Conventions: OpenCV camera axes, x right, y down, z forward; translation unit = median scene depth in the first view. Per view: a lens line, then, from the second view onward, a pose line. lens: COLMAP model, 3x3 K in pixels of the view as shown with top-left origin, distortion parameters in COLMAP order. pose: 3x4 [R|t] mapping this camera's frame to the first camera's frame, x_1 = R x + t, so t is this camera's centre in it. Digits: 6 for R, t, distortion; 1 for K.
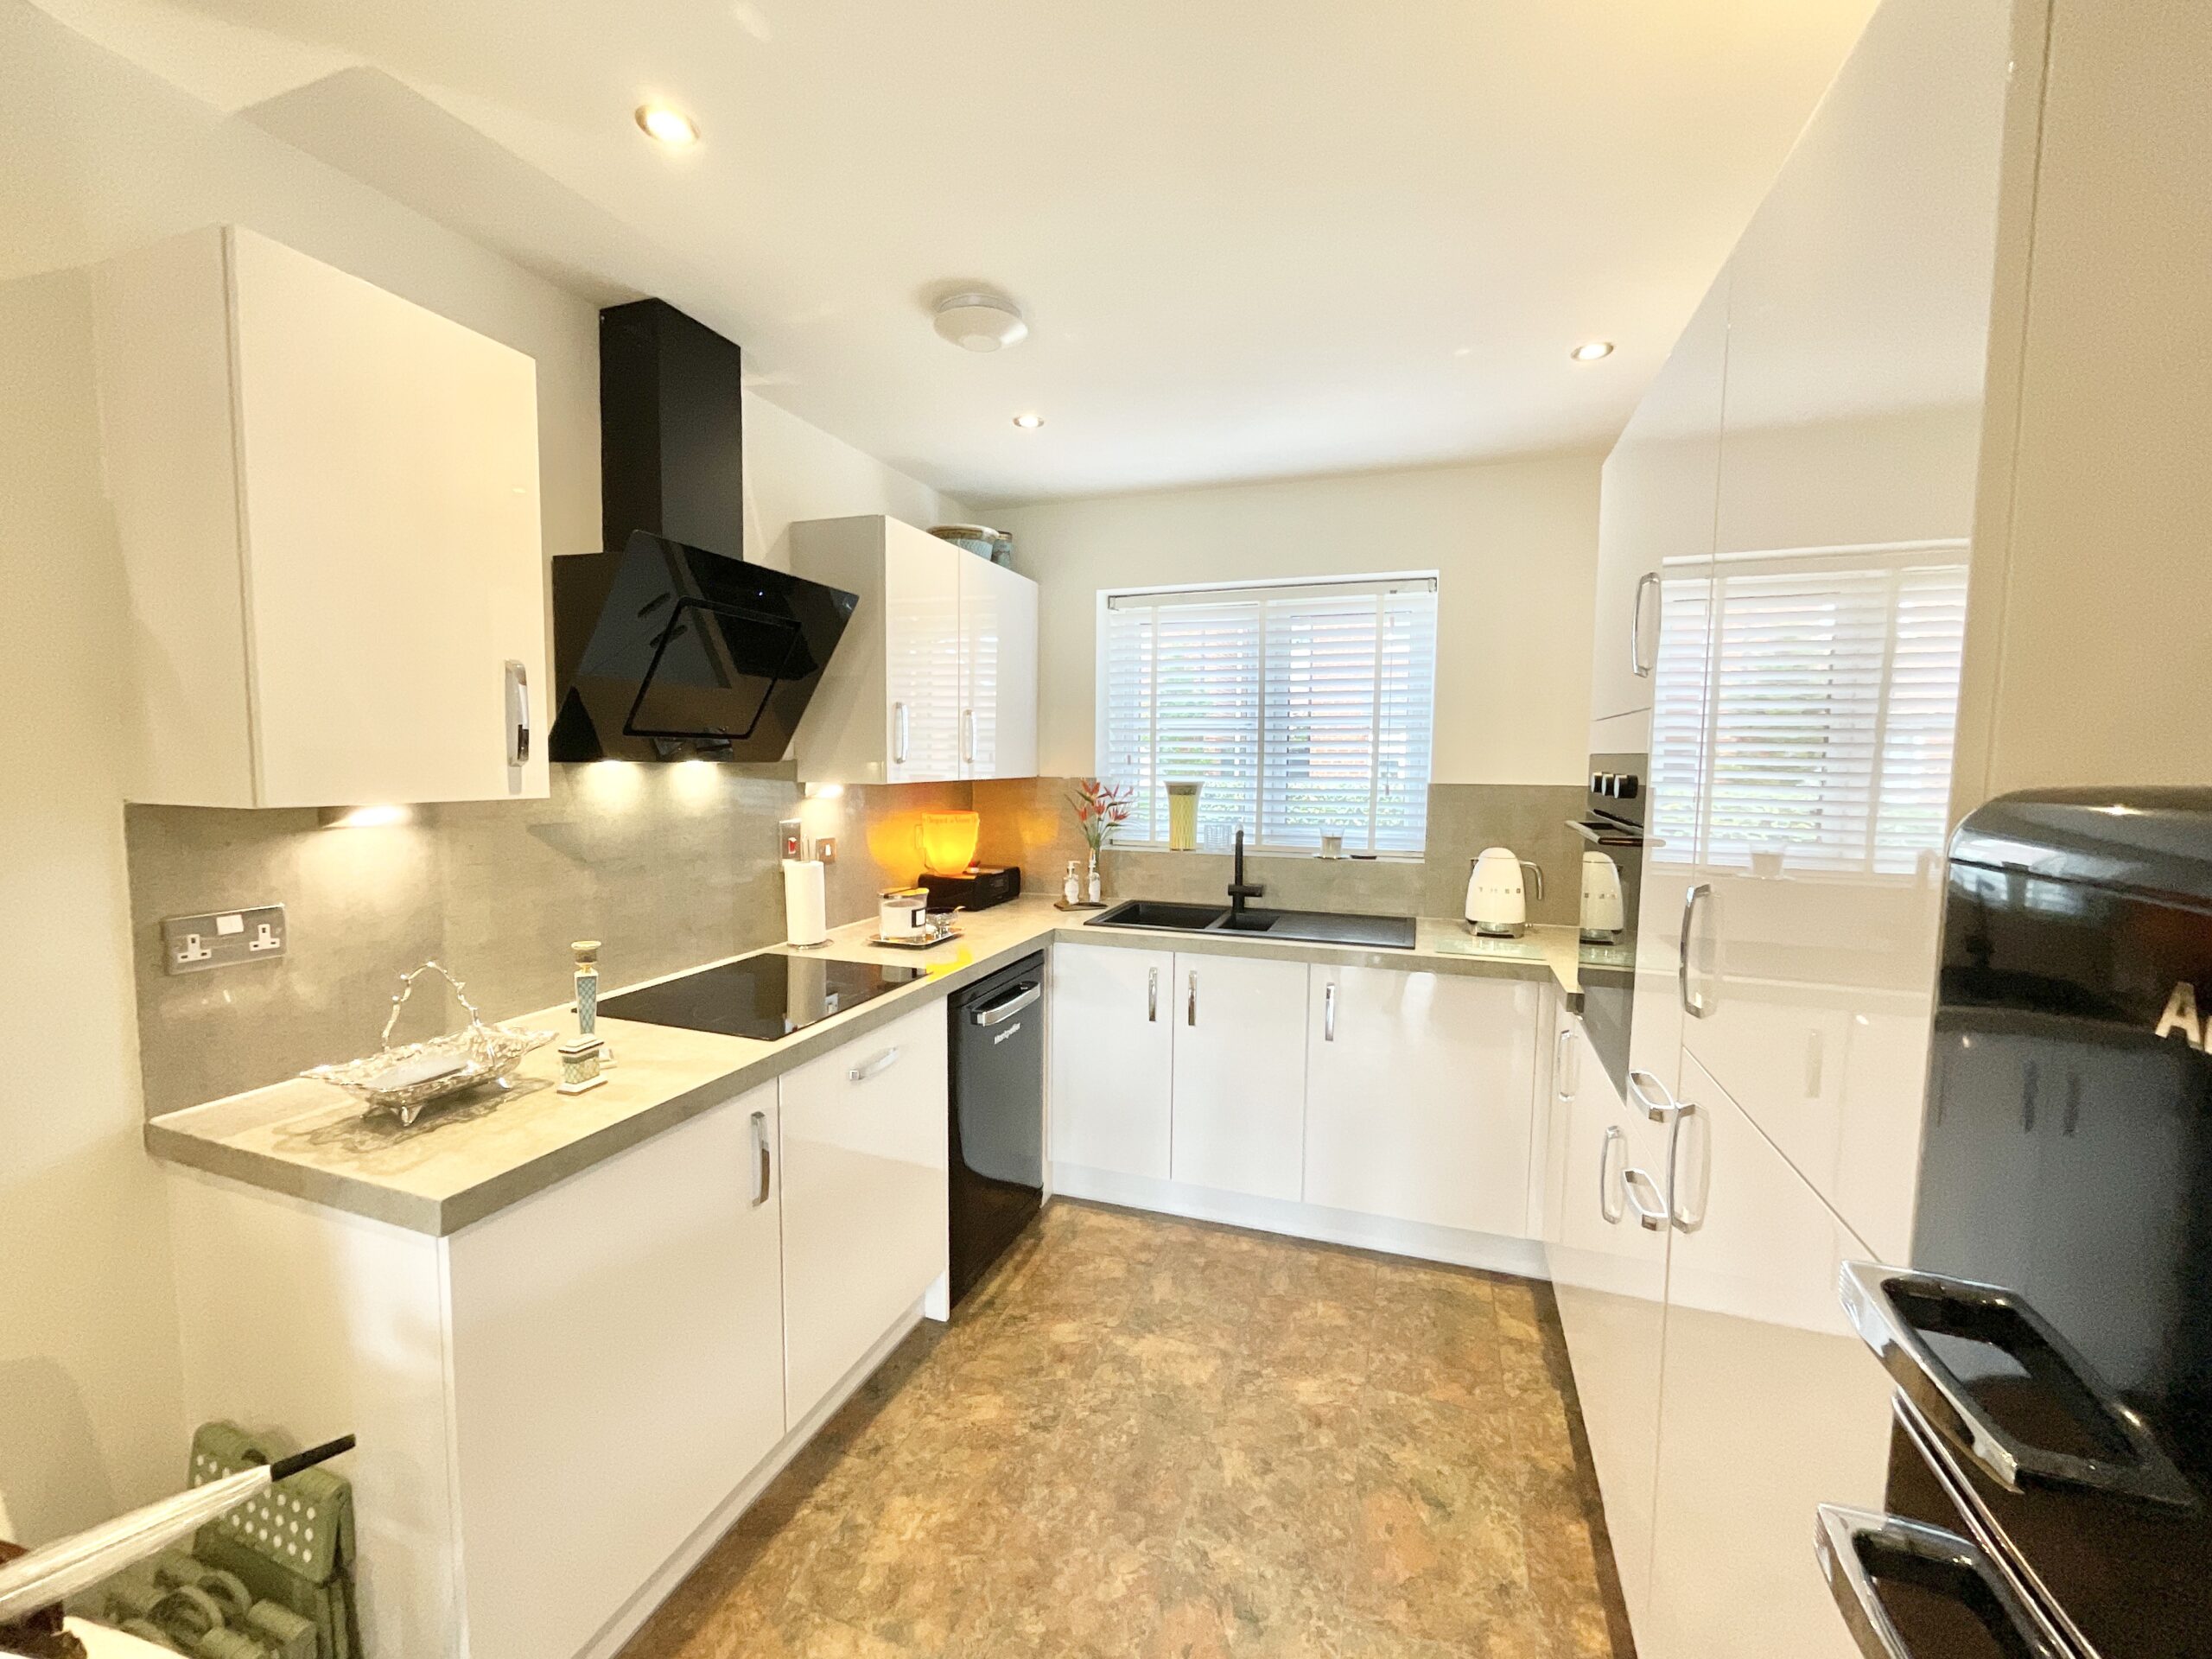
lens RADIAL K [[896.1, 0, 1106.0], [0, 896.1, 829.5], [0, 0, 1]] dist [0.000413, 0.000304]
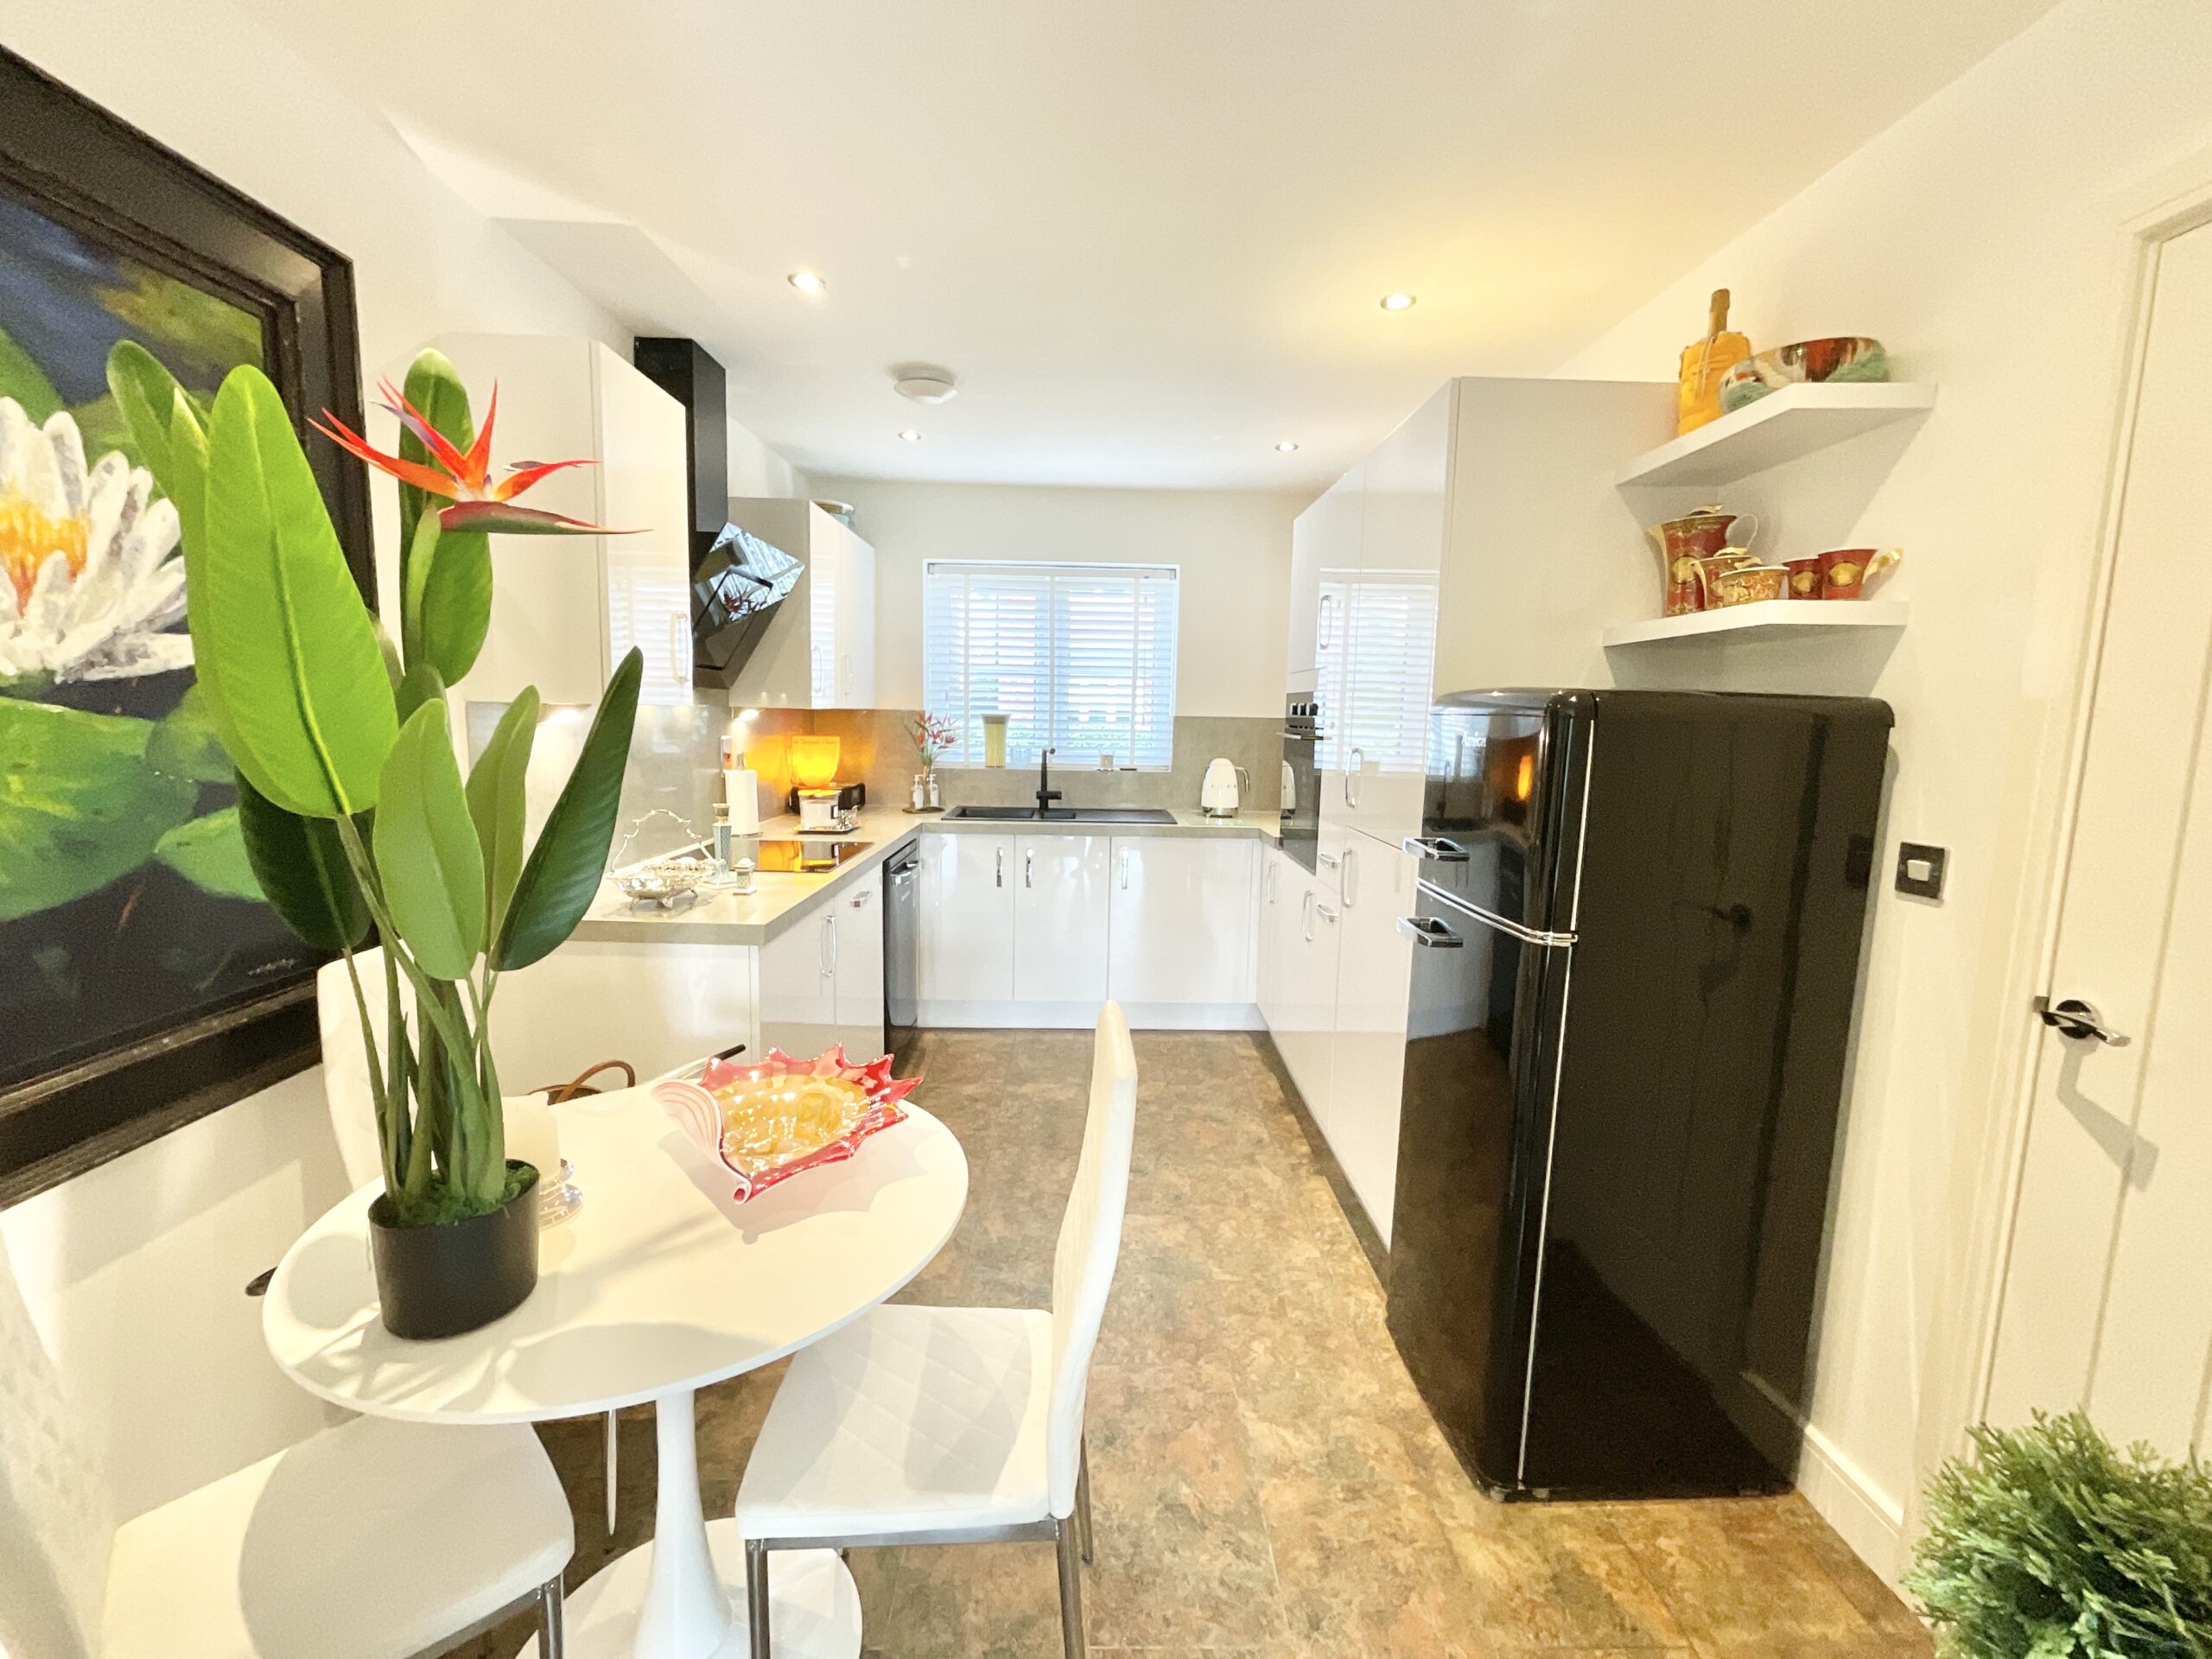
lens RADIAL K [[916.7, 0, 1106.0], [0, 916.7, 829.5], [0, 0, 1]] dist [-0.000074, 0.000039]
pose [[0.934668, -0.034003, 0.353891, -0.278206], [0.015496, 0.998366, 0.055000, 0.049769], [-0.355183, -0.045923, 0.933668, -0.349910]]
